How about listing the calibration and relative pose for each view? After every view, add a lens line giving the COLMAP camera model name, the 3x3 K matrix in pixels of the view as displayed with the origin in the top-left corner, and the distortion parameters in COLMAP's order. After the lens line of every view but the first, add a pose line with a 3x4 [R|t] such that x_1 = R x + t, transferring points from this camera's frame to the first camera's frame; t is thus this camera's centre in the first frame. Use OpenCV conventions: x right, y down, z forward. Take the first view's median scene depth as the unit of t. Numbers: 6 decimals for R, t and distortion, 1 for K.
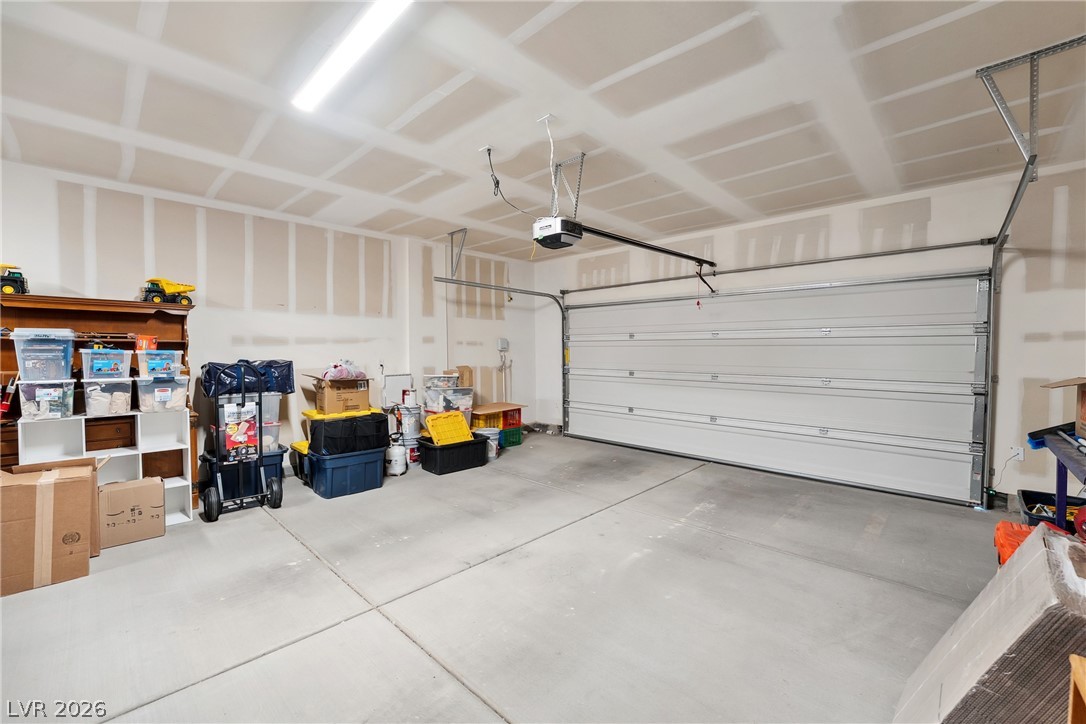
lens RADIAL K [[441.1, 0, 541.5], [0, 441.1, 348.8], [0, 0, 1]] dist [-0.012621, 0.000190]
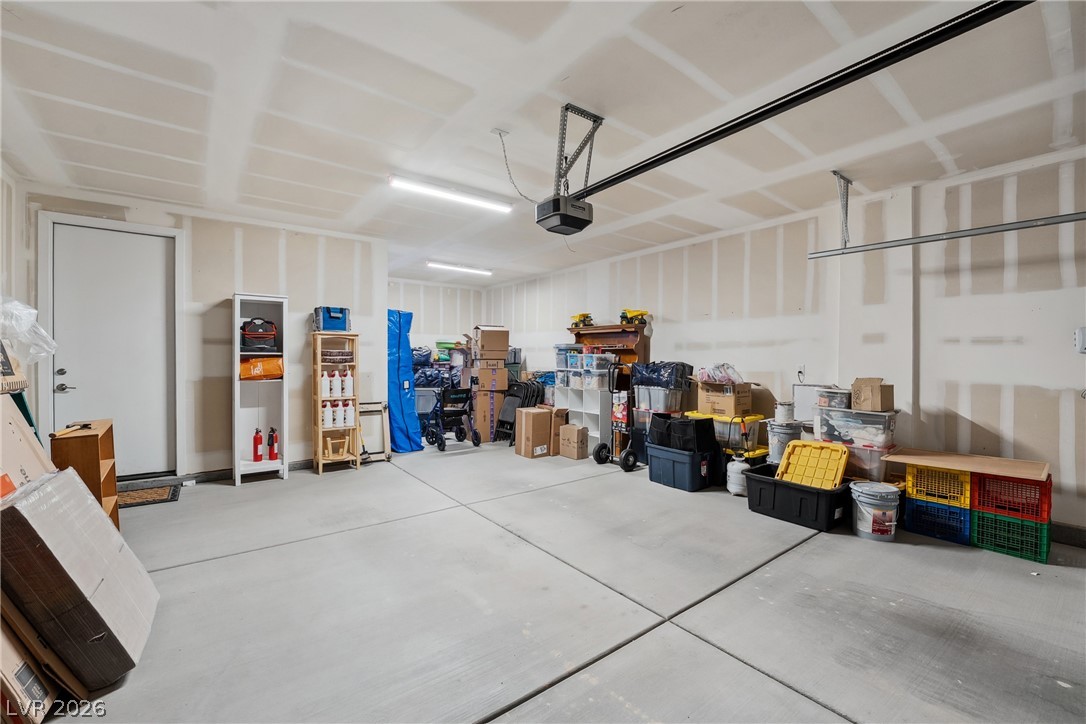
lens RADIAL K [[441.1, 0, 541.5], [0, 441.1, 348.8], [0, 0, 1]] dist [-0.012621, 0.000190]
pose [[-0.134124, -0.017531, -0.990809, 0.613448], [0.000187, 0.999843, -0.017716, 0.009711], [0.990965, -0.002562, -0.134100, 0.739175]]
